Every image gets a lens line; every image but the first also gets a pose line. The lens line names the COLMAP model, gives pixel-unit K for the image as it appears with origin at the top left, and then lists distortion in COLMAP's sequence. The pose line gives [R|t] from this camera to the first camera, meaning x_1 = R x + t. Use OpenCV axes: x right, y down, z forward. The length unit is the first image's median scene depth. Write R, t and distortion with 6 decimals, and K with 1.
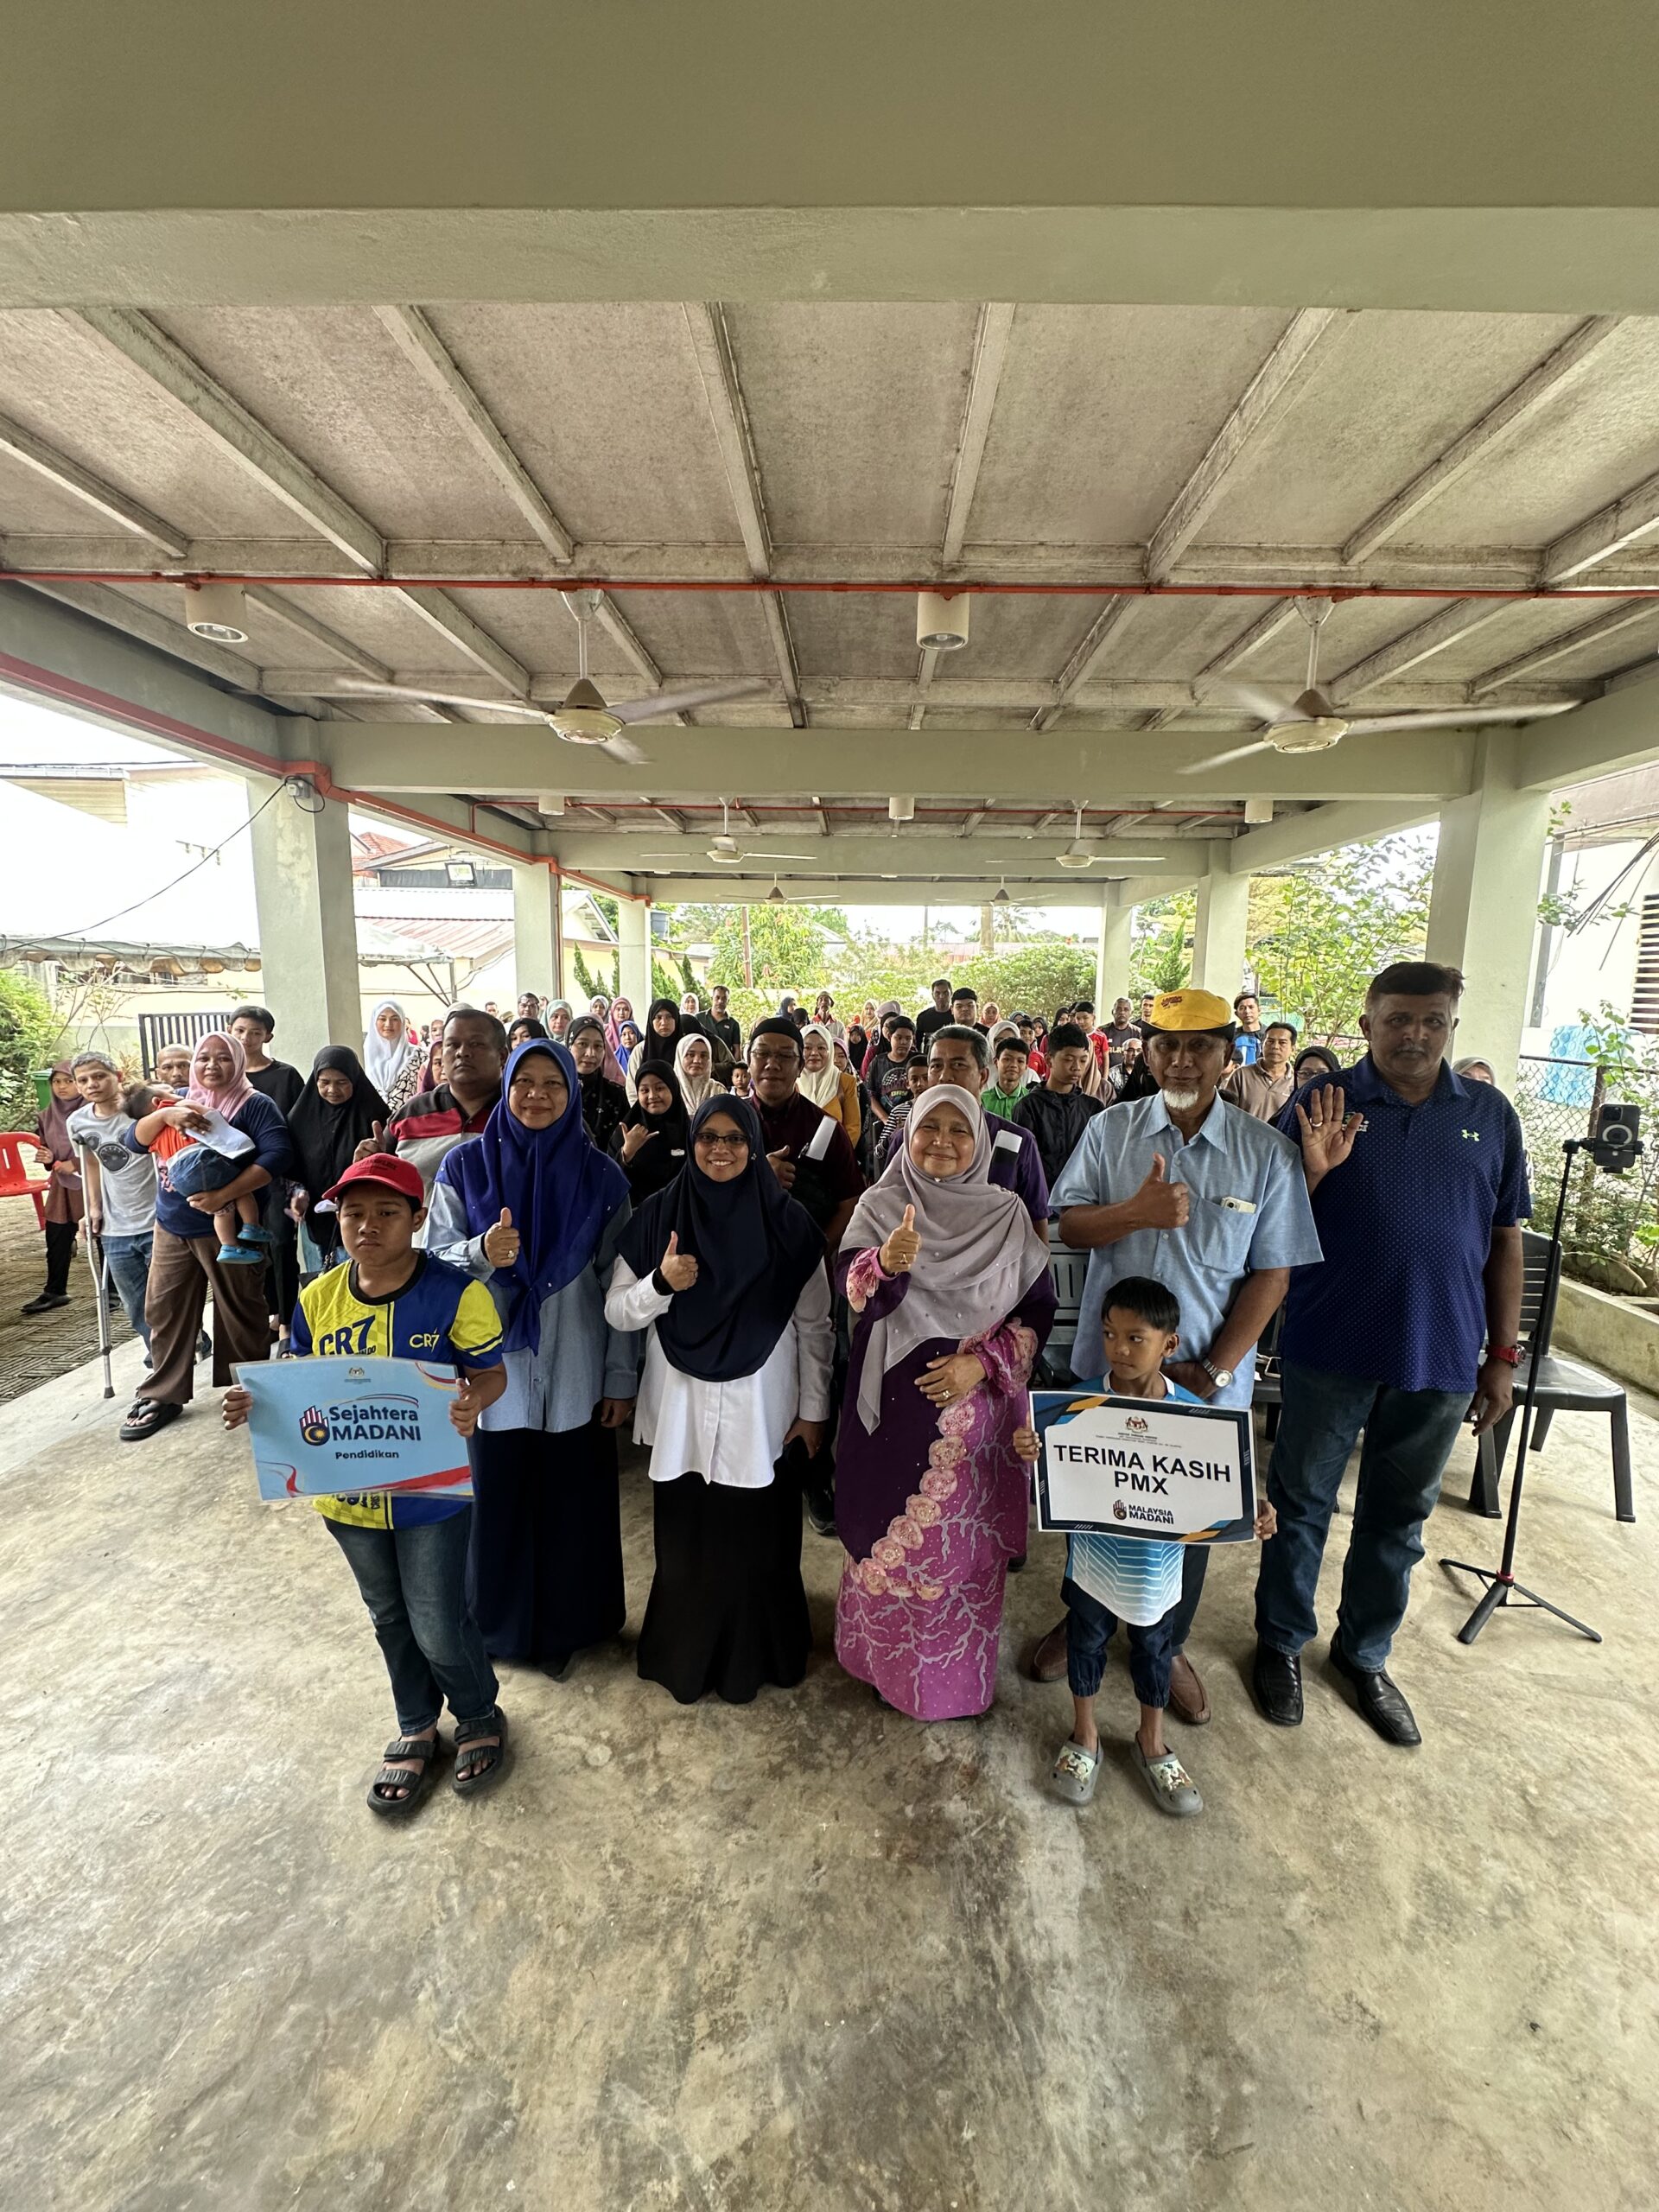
lens RADIAL K [[875.3, 0, 838.6], [0, 875.3, 1108.4], [0, 0, 1]] dist [-0.003826, 0.002469]
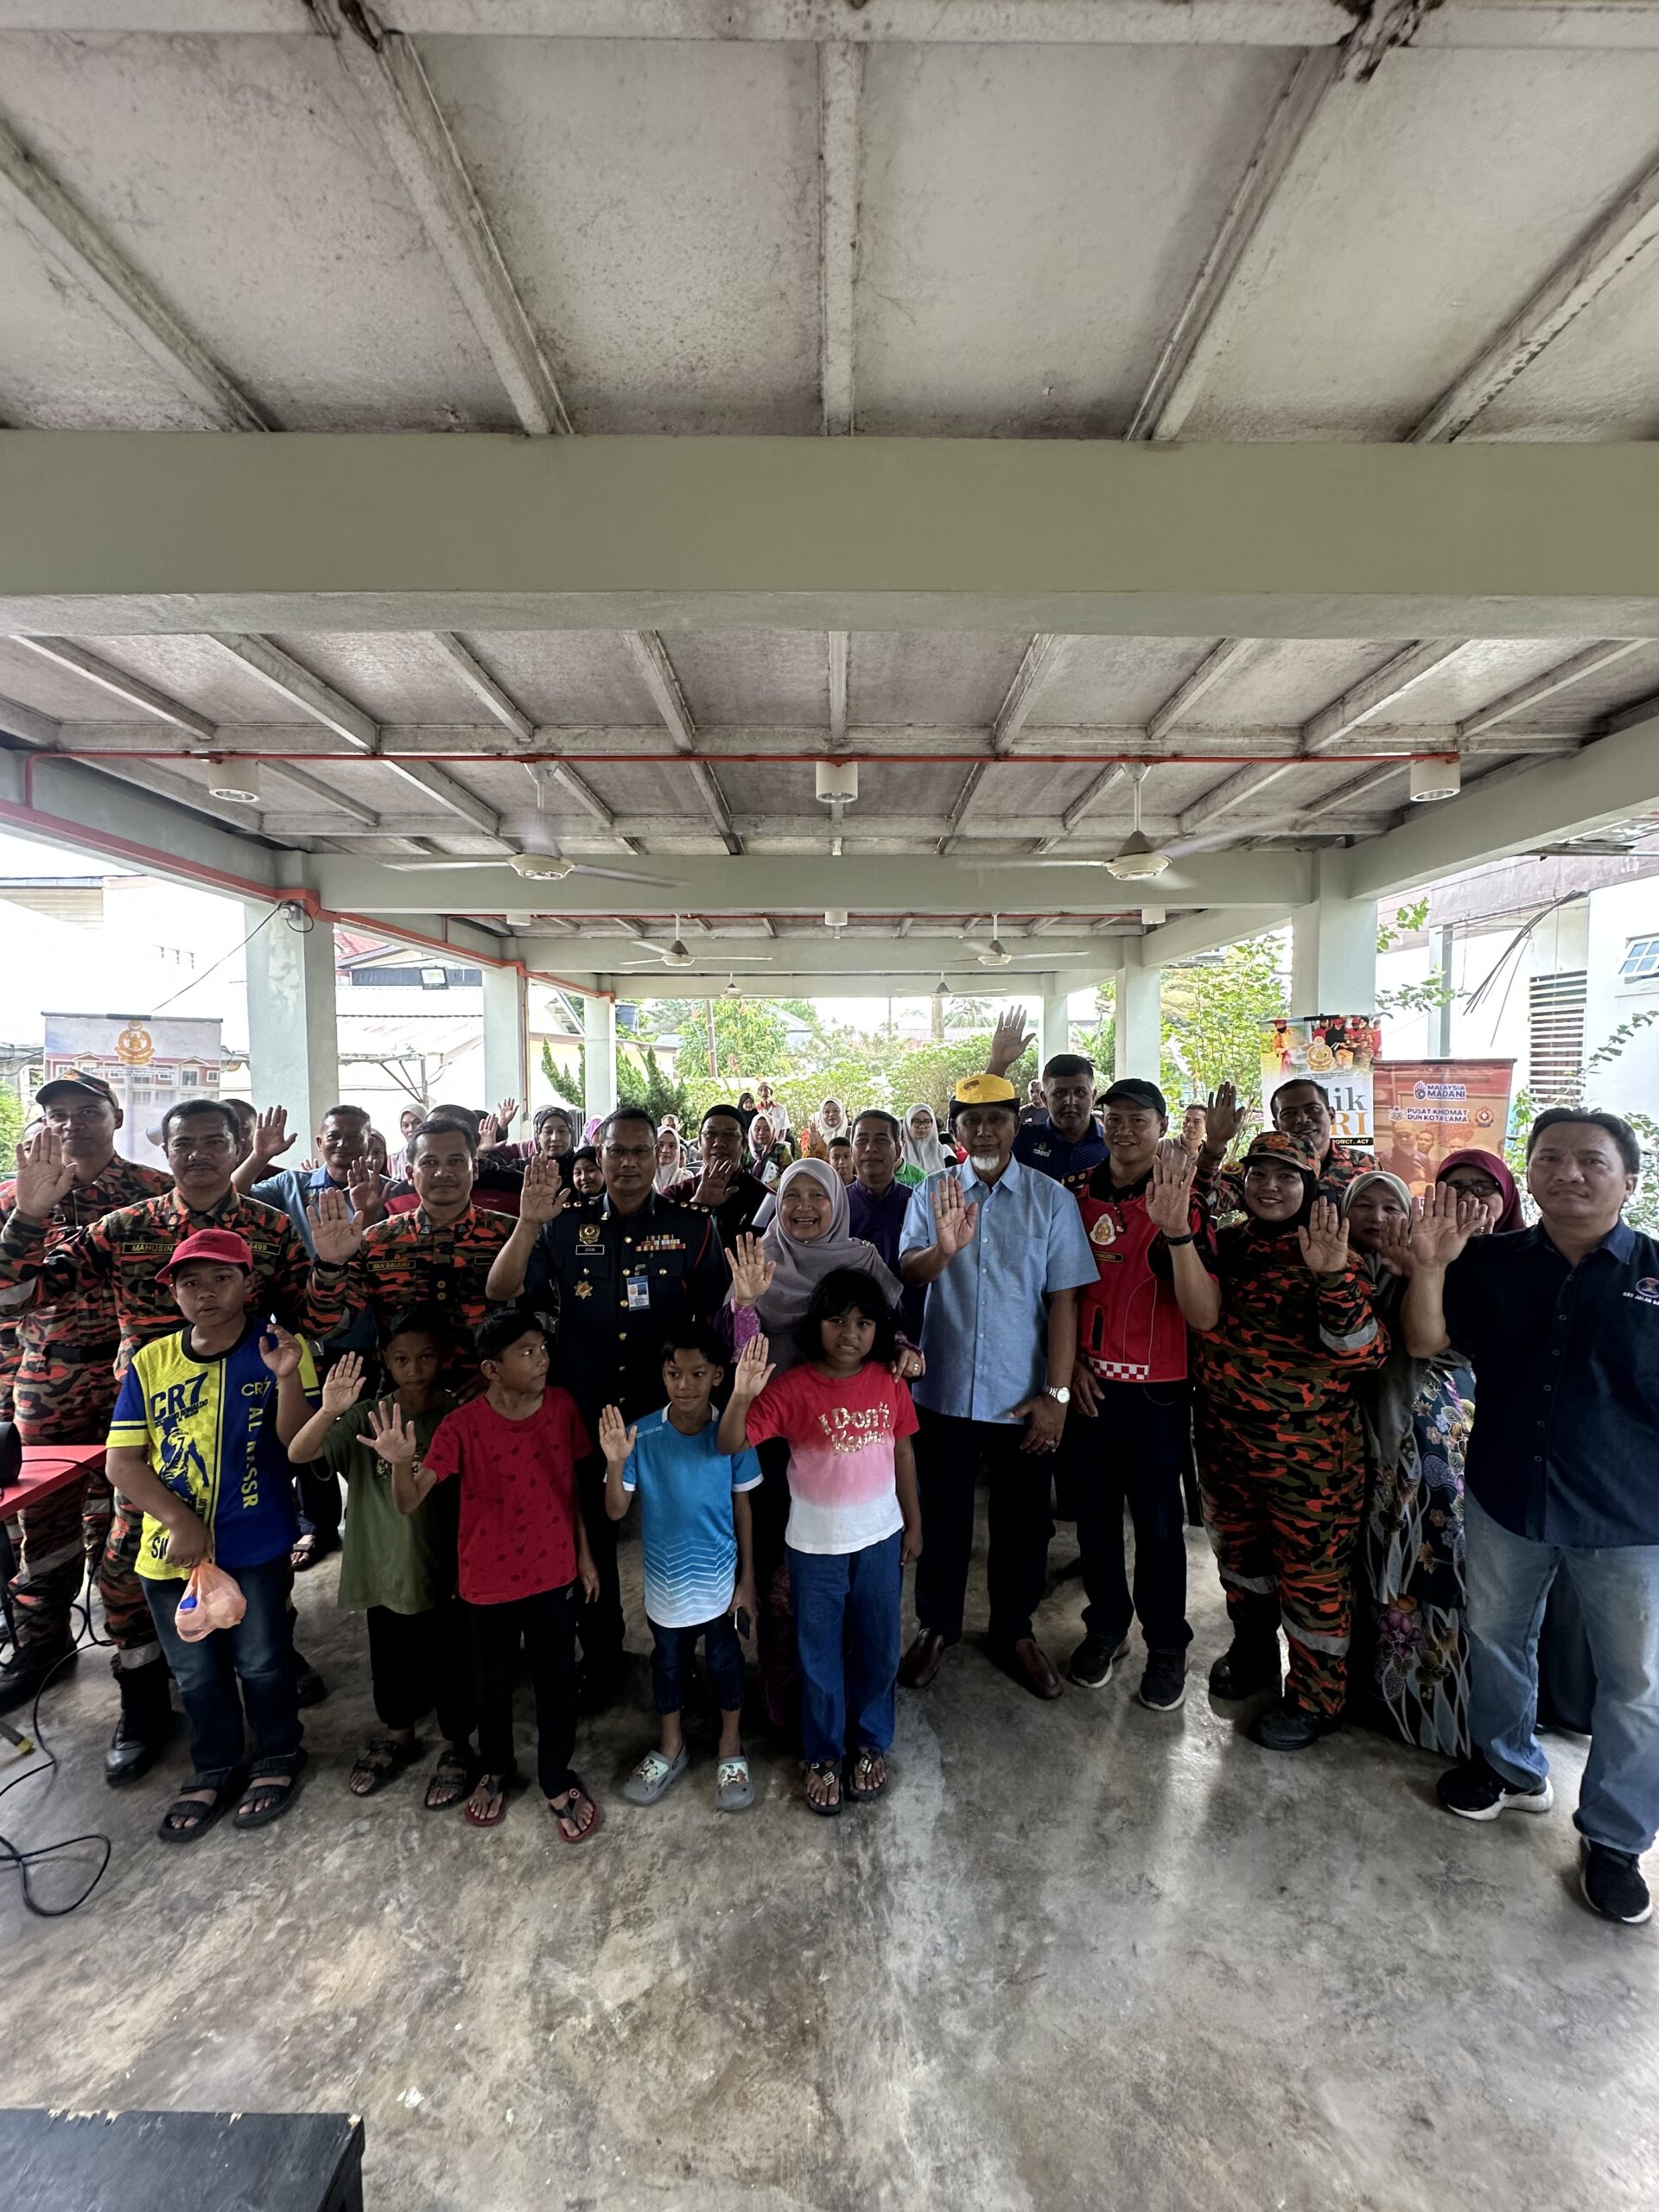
lens RADIAL K [[875.3, 0, 837.0], [0, 875.3, 1110.9], [0, 0, 1]] dist [-0.003826, 0.002469]
pose [[0.999328, -0.020771, 0.030201, 0.101505], [0.023529, 0.995291, -0.094036, 0.026299], [-0.028105, 0.094683, 0.995111, -0.250063]]
